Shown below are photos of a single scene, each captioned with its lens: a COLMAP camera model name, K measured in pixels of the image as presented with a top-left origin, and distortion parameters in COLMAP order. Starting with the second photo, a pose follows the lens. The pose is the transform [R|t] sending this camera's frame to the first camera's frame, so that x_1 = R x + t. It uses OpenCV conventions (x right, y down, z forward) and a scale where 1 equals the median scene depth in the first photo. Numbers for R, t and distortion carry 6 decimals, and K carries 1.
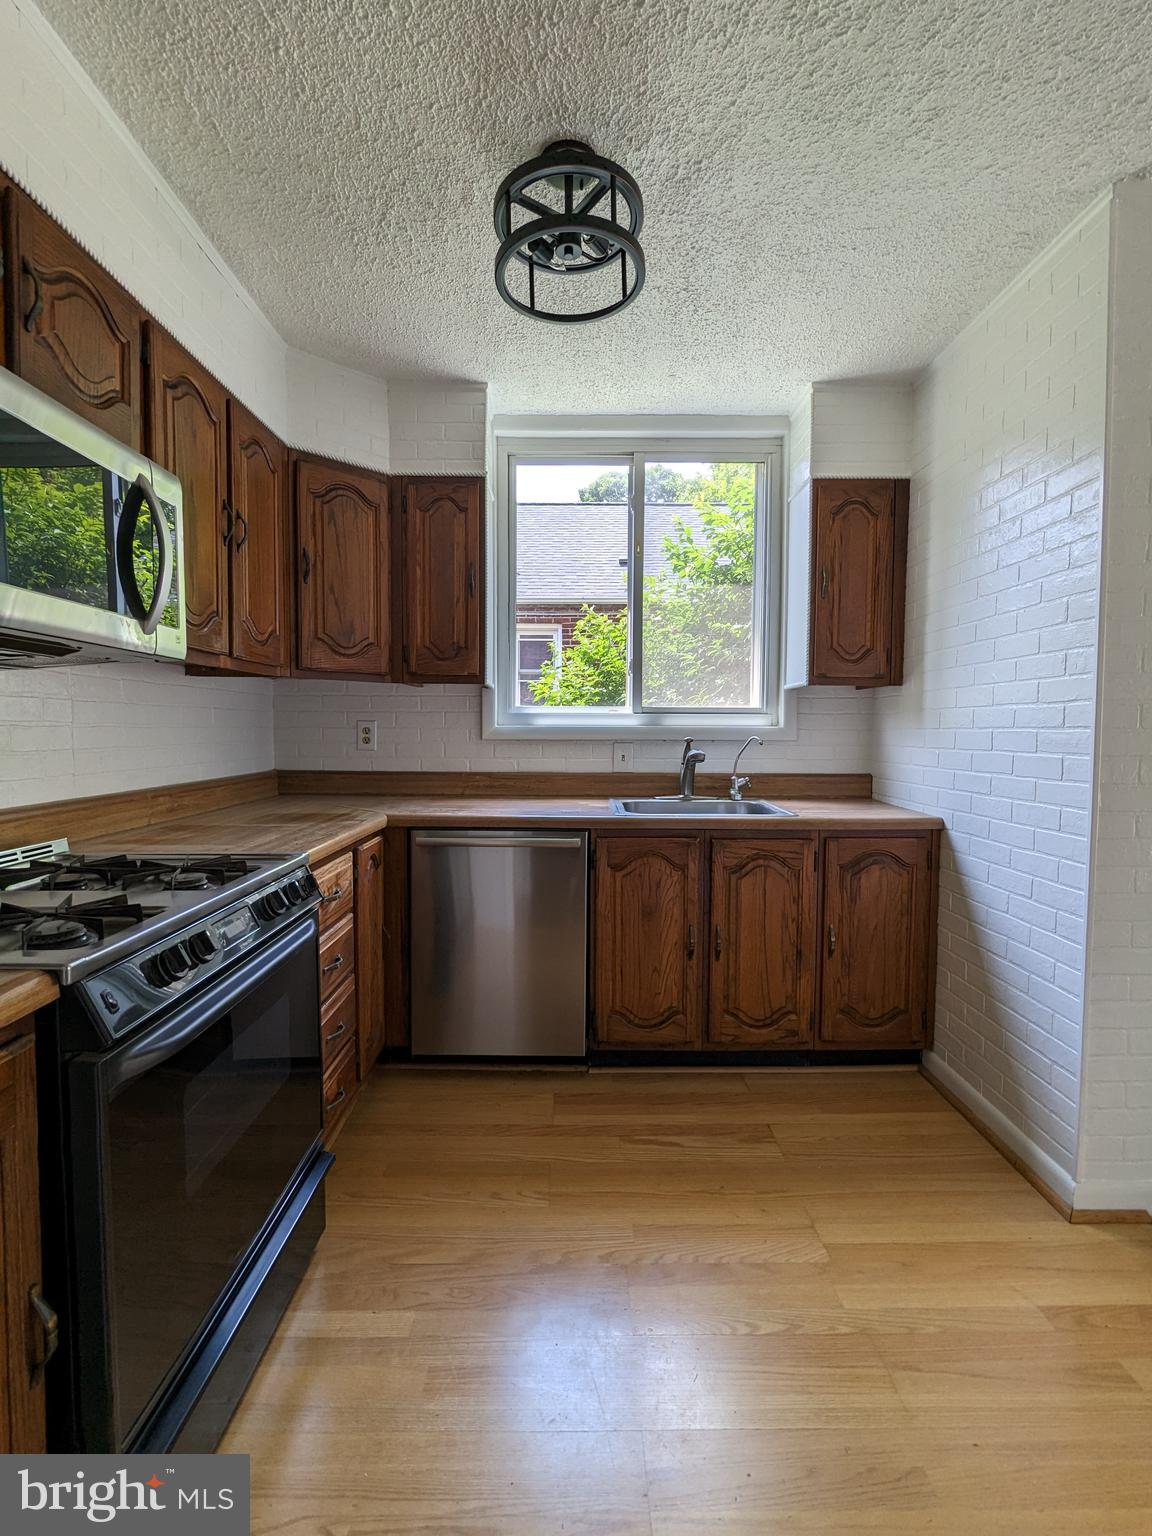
lens RADIAL K [[733.0, 0, 576.5], [0, 733.0, 763.3], [0, 0, 1]] dist [0.002053, 0.000570]
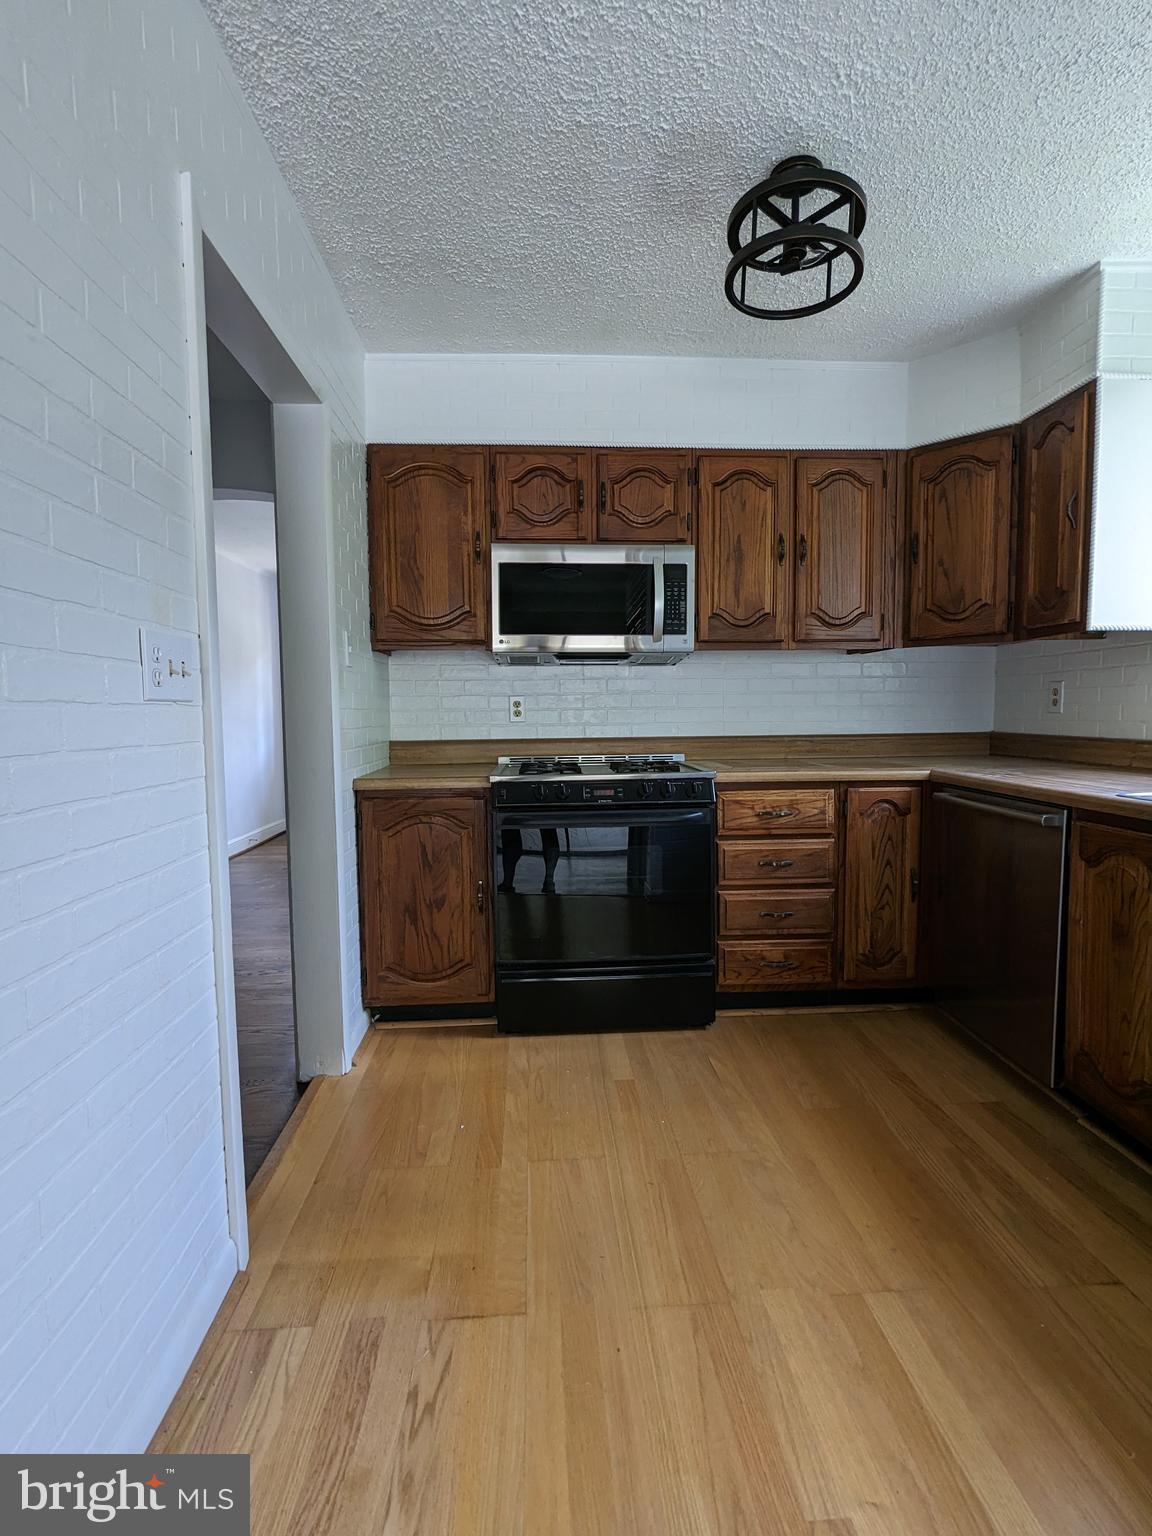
lens RADIAL K [[721.5, 0, 580.1], [0, 721.5, 765.8], [0, 0, 1]] dist [-0.001668, 0.000378]
pose [[0.056414, 0.069246, -0.996003, 0.719884], [-0.037923, 0.997021, 0.067169, 0.012858], [0.997687, 0.033982, 0.058872, 0.409900]]
